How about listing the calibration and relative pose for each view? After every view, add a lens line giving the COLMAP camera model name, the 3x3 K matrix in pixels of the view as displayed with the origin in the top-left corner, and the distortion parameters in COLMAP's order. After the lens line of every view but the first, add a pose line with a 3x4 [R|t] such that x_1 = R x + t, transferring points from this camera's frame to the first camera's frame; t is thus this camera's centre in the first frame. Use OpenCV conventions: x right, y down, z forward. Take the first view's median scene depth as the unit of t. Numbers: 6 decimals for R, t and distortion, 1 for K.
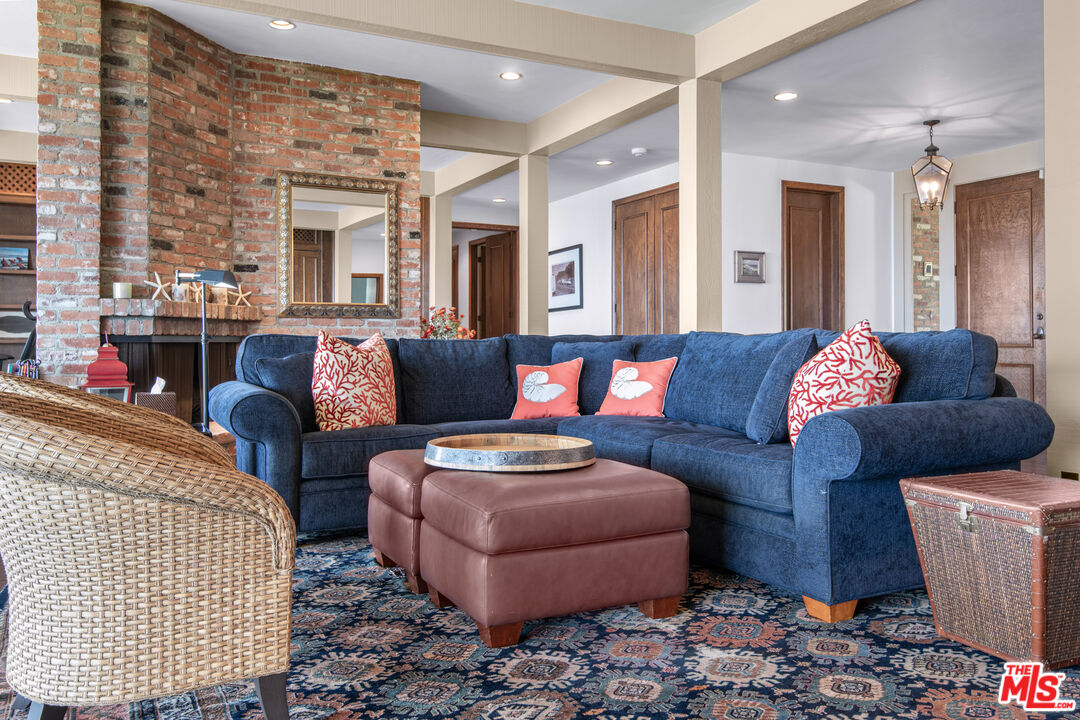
lens RADIAL K [[847.7, 0, 540.7], [0, 847.7, 355.2], [0, 0, 1]] dist [0.002894, 0.007109]
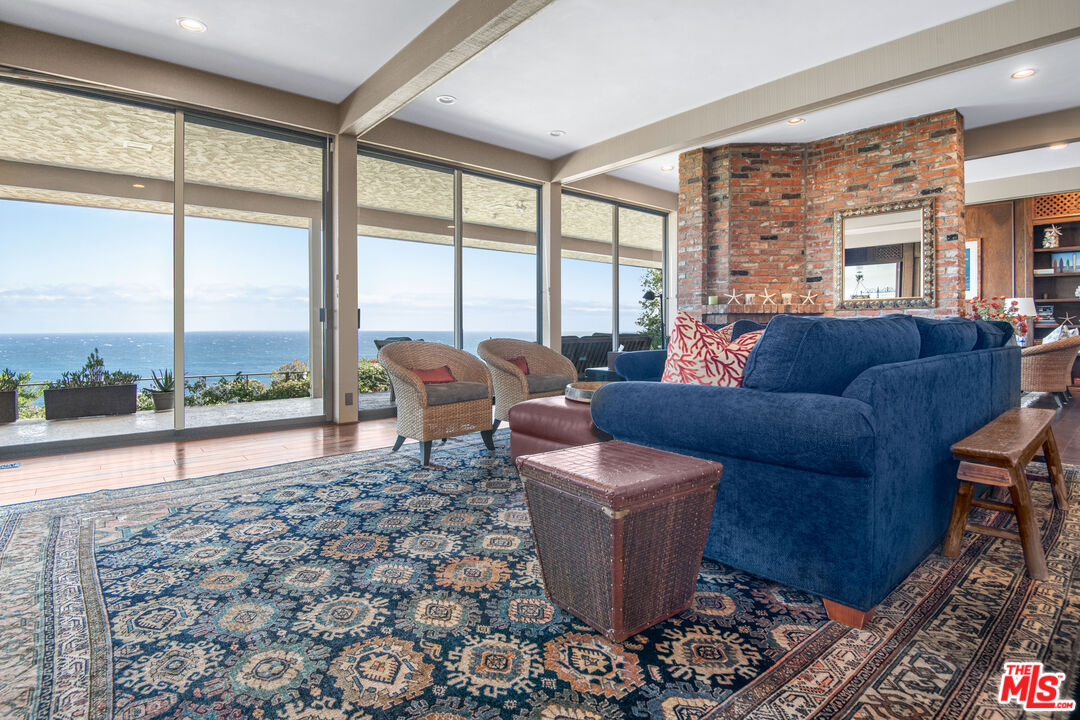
lens RADIAL K [[545.6, 0, 545.7], [0, 545.6, 339.0], [0, 0, 1]] dist [-0.032884, -0.001696]
pose [[0.229473, 0.019779, -0.973114, 0.496174], [-0.012250, 0.999773, 0.017432, -0.005820], [0.973238, 0.007920, 0.229664, 0.300874]]
